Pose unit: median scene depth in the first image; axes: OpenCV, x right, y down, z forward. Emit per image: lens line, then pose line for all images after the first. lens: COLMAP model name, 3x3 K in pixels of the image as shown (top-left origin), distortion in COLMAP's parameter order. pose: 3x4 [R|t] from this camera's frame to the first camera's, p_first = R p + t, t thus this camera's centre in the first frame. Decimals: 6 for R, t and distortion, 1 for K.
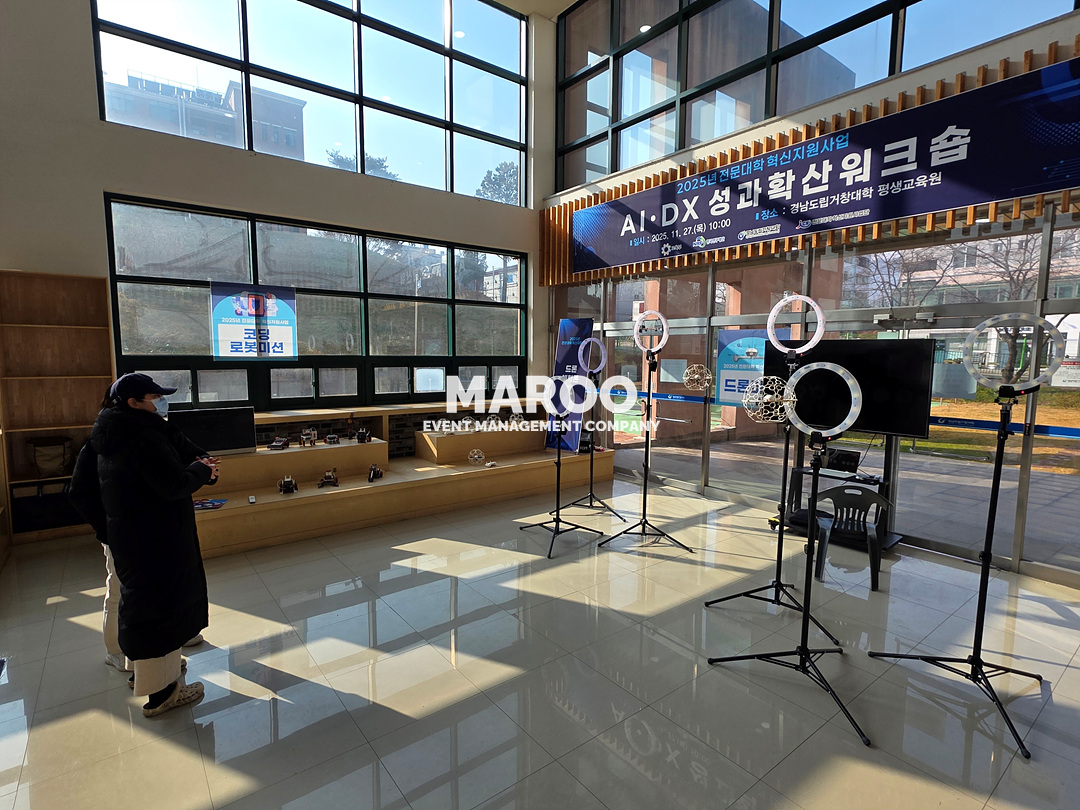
lens RADIAL K [[562.5, 0, 531.3], [0, 562.5, 404.3], [0, 0, 1]] dist [0.010277, -0.001249]
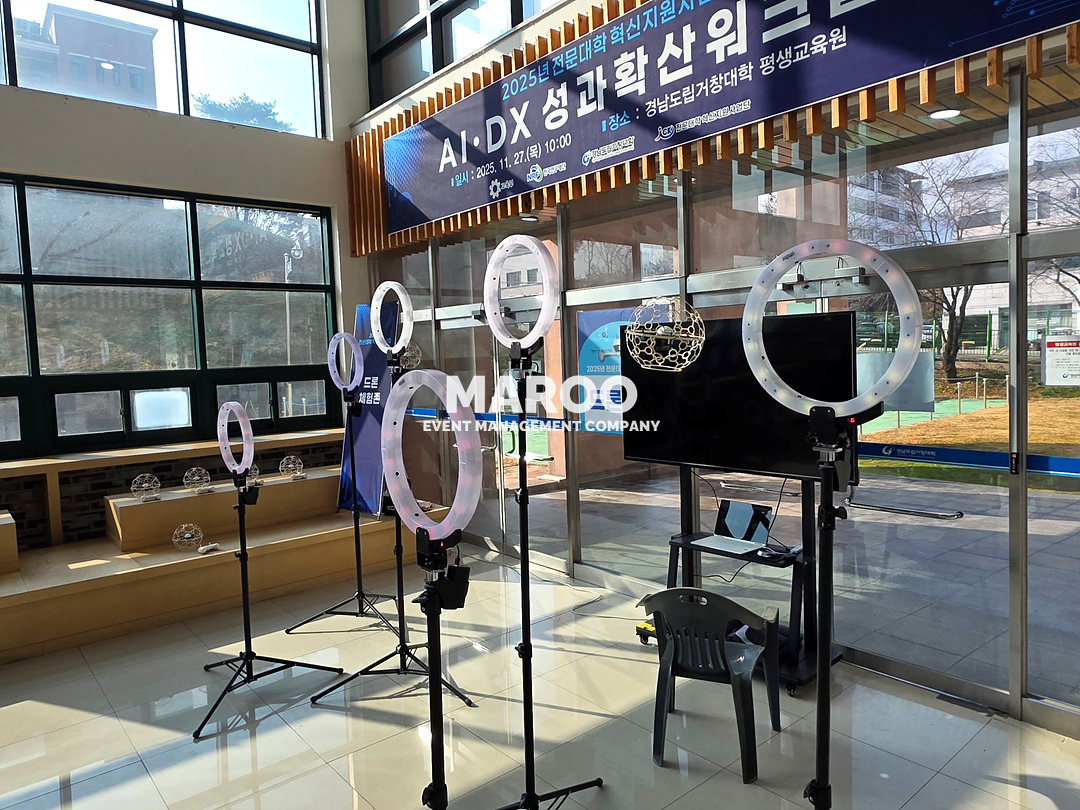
lens RADIAL K [[738.3, 0, 533.3], [0, 738.3, 391.1], [0, 0, 1]] dist [0.004689, -0.002253]
pose [[0.998330, -0.043355, 0.038180, 0.273587], [0.044852, 0.998222, -0.039255, -0.015617], [-0.036410, 0.040902, 0.998500, 0.204494]]
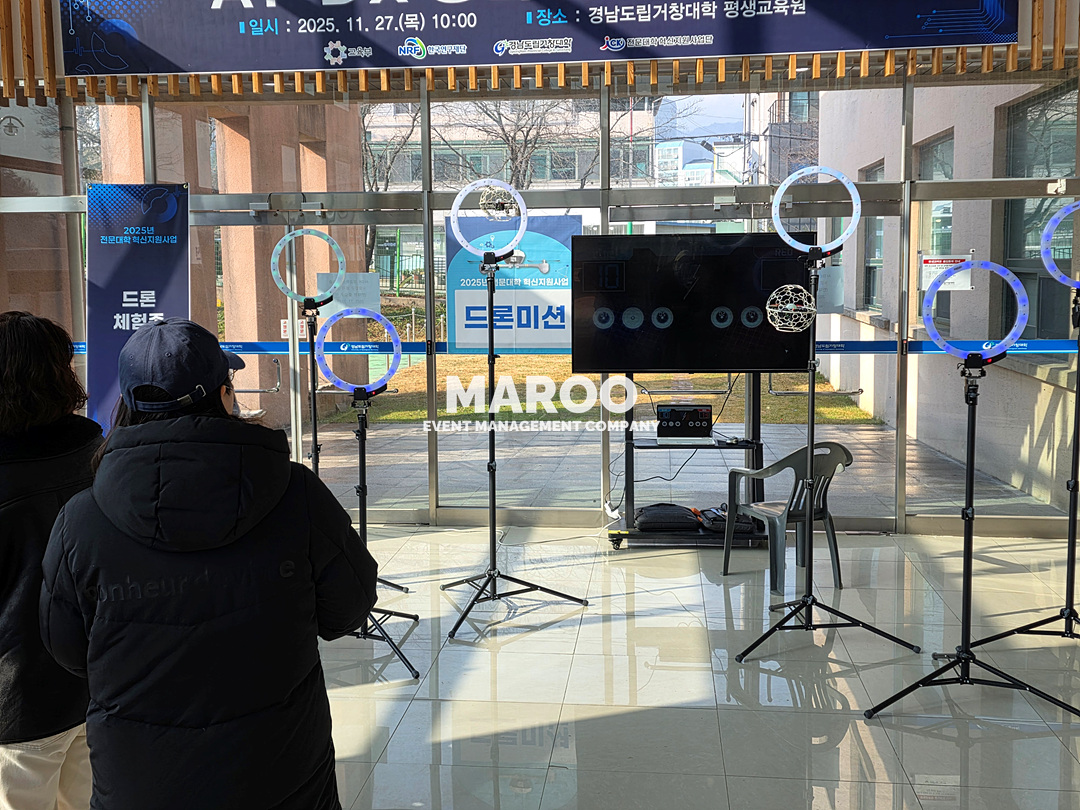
lens RADIAL K [[1202.5, 0, 553.0], [0, 1202.5, 381.1], [0, 0, 1]] dist [0.086375, 0.000000]
pose [[0.683192, -0.085558, 0.725209, -0.495570], [0.084089, 0.995724, 0.038256, -0.010516], [-0.725381, 0.034846, 0.687465, 0.145761]]
